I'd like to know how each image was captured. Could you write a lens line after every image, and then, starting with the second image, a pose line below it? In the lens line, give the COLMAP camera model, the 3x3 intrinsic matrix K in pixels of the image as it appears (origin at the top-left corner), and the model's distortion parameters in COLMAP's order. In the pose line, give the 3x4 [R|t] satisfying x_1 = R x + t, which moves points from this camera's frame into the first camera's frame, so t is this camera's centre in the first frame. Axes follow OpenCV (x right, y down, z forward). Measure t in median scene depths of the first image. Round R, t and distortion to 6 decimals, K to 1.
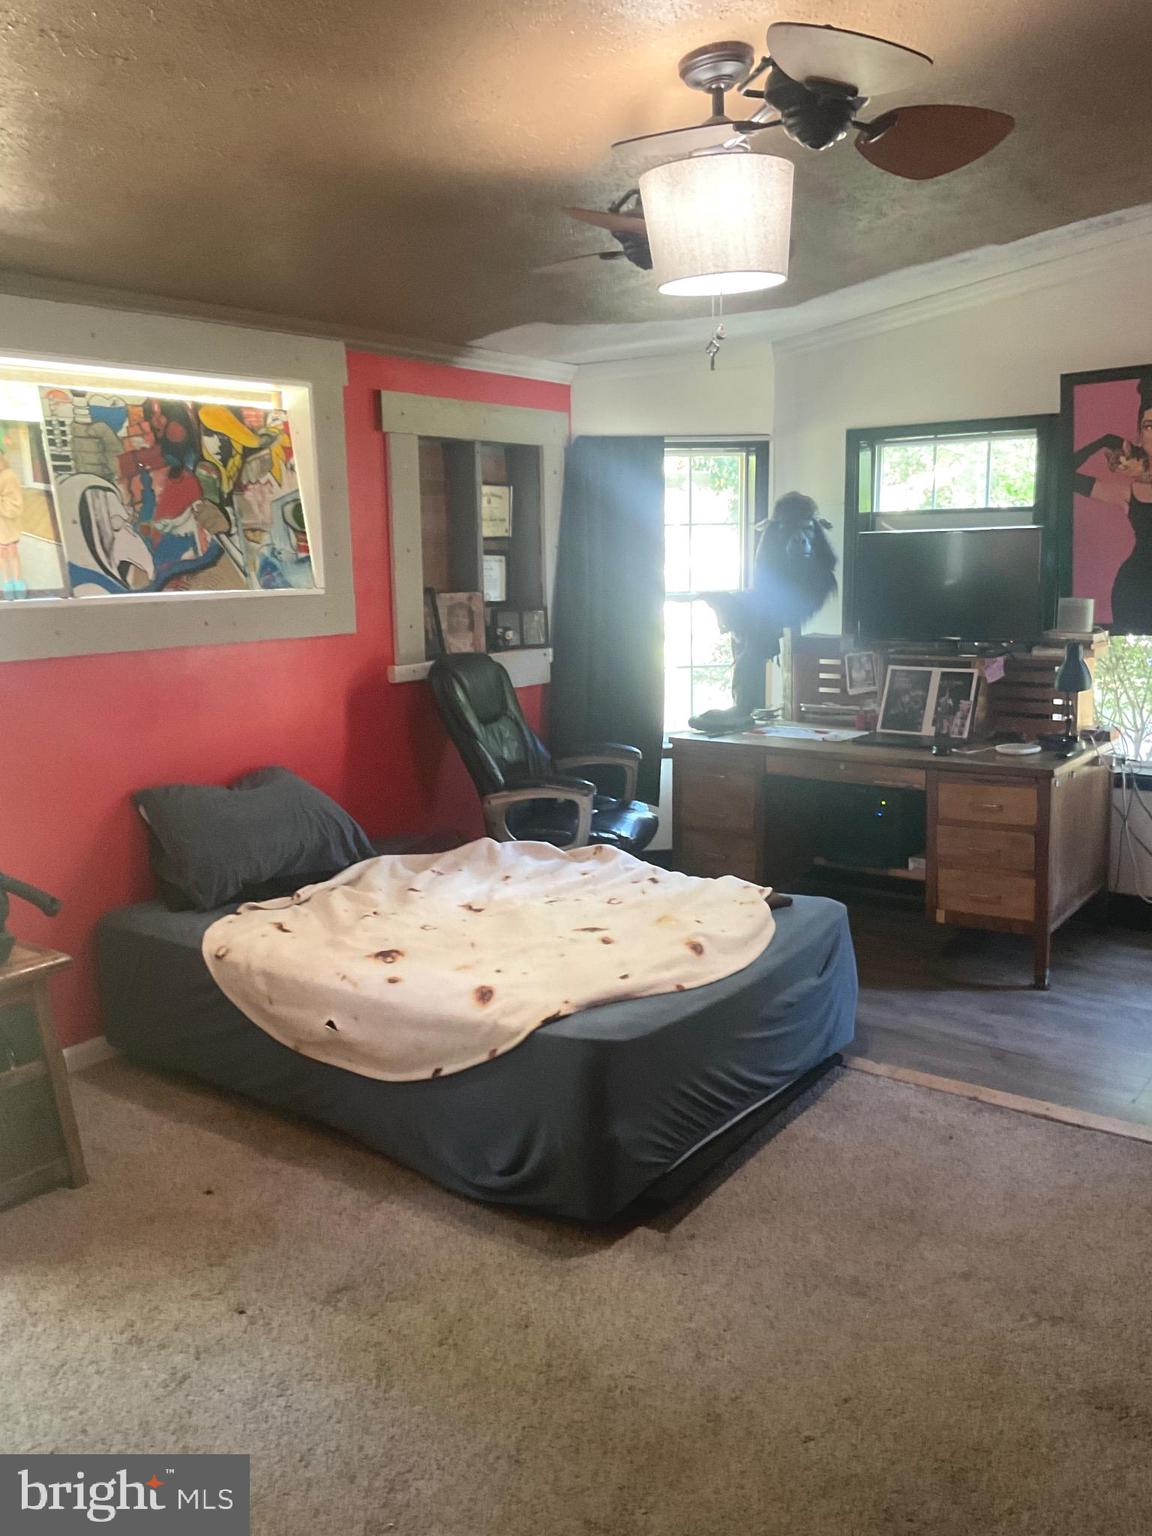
lens RADIAL K [[1285.3, 0, 568.5], [0, 1285.3, 770.7], [0, 0, 1]] dist [0.069110, -0.051017]
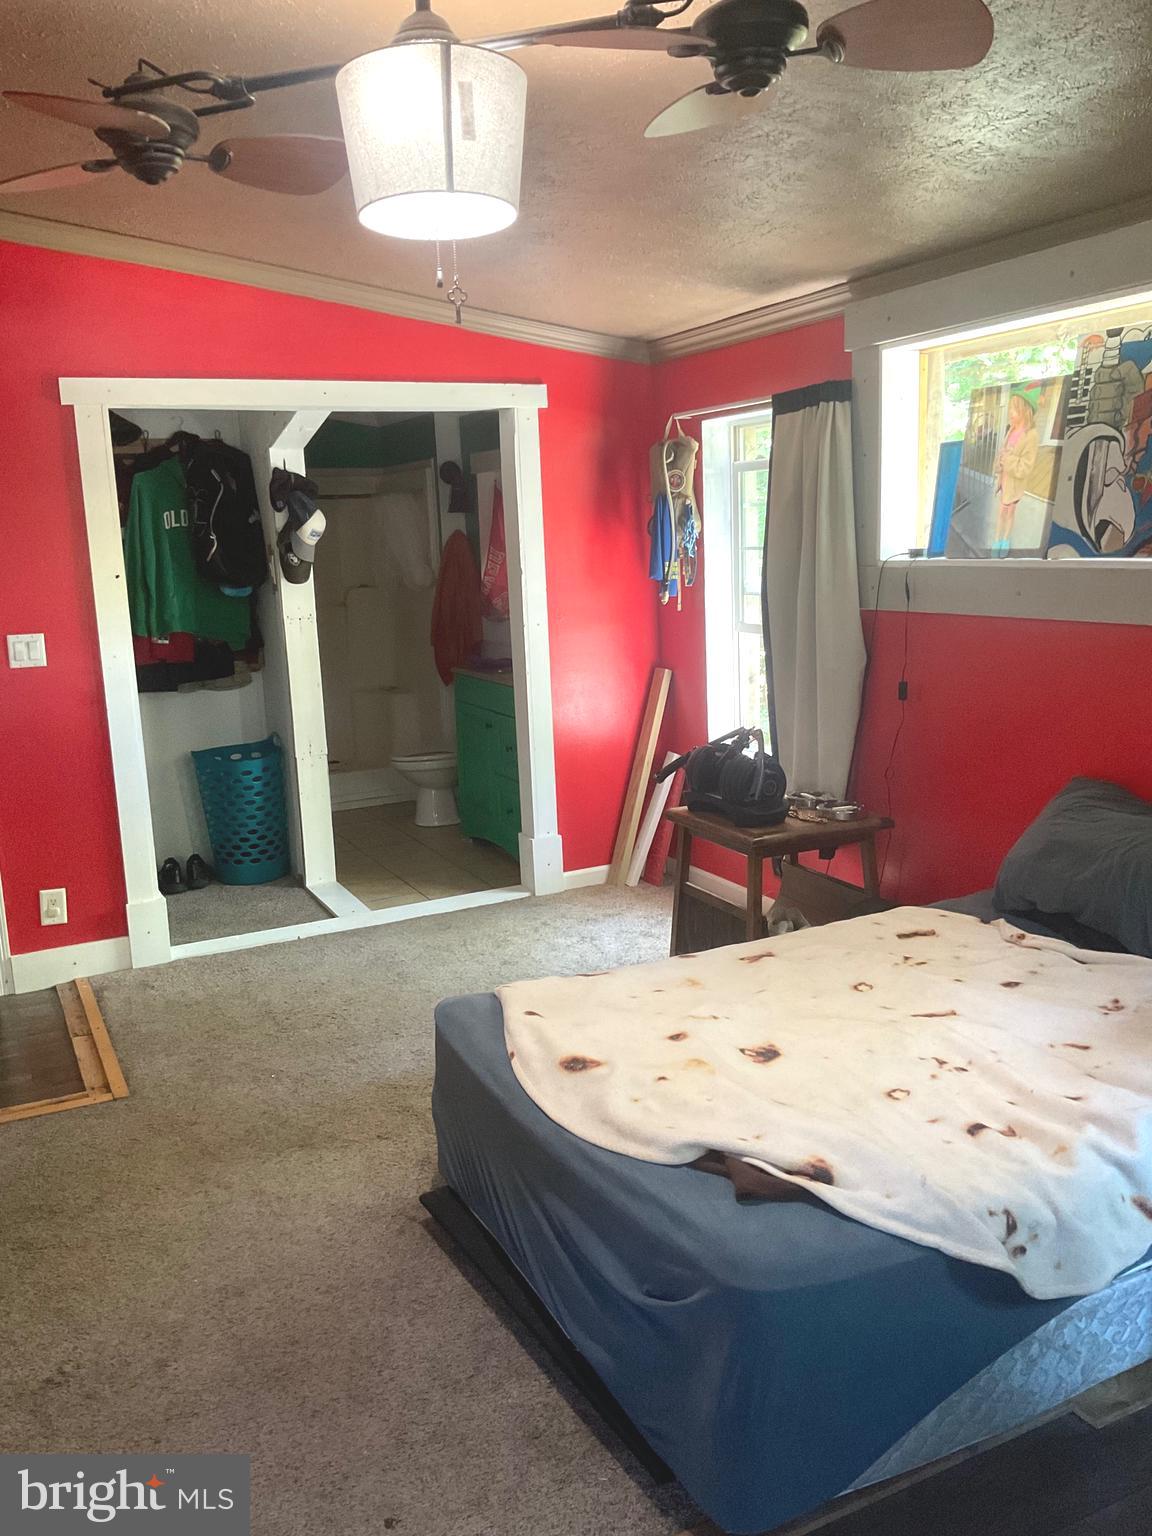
lens RADIAL K [[1285.3, 0, 585.2], [0, 1285.3, 763.3], [0, 0, 1]] dist [0.069110, -0.051017]
pose [[-0.441317, 0.202344, -0.874240, 0.632184], [-0.114028, 0.953702, 0.278298, -0.213674], [0.890077, 0.222506, -0.397812, 1.093154]]
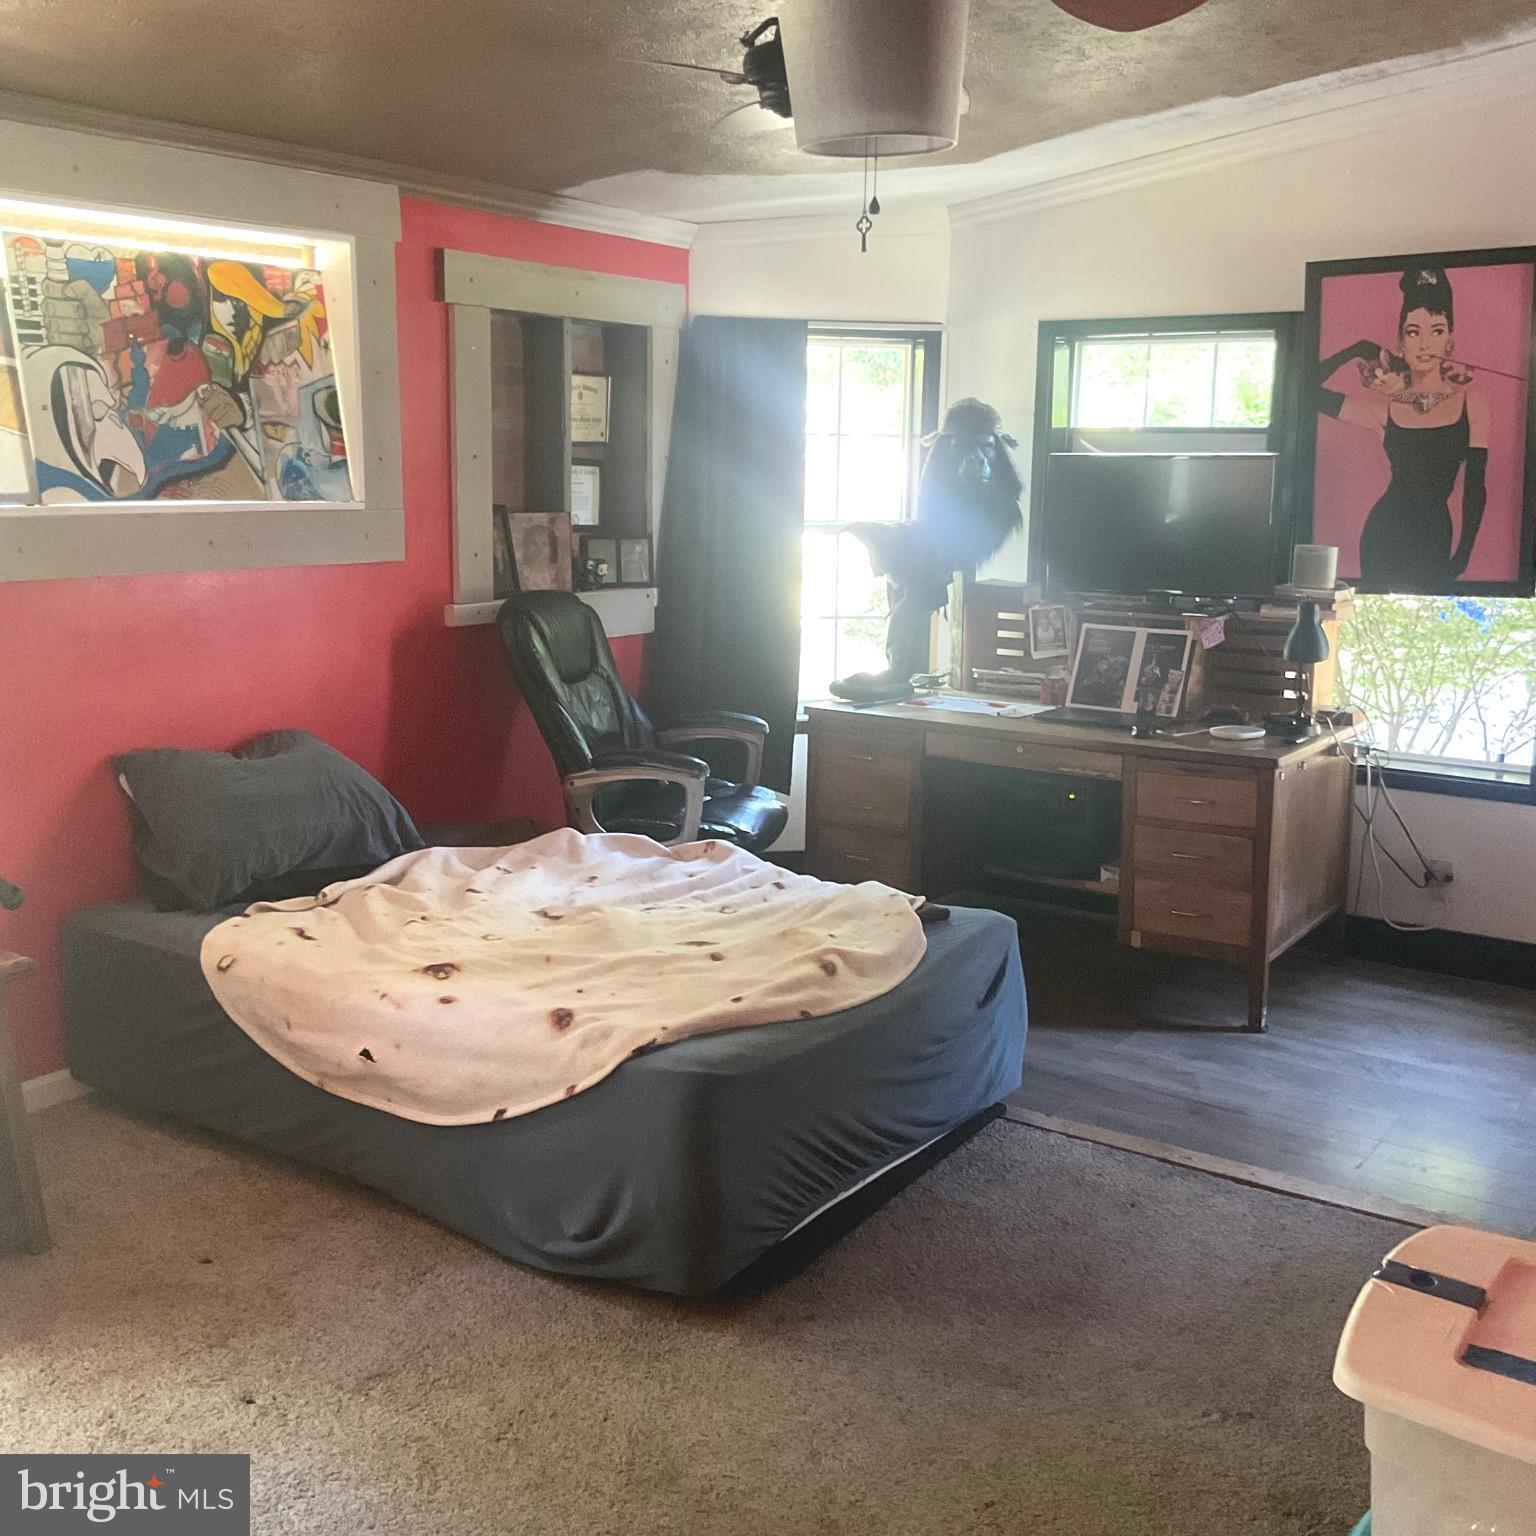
lens RADIAL K [[1704.0, 0, 759.8], [0, 1704.0, 763.8], [0, 0, 1]] dist [0.048970, 0.000000]
pose [[0.998471, 0.024543, 0.049532, 0.001041], [-0.024890, 0.999670, 0.006402, 0.004301], [-0.049358, -0.007625, 0.998752, -0.050458]]
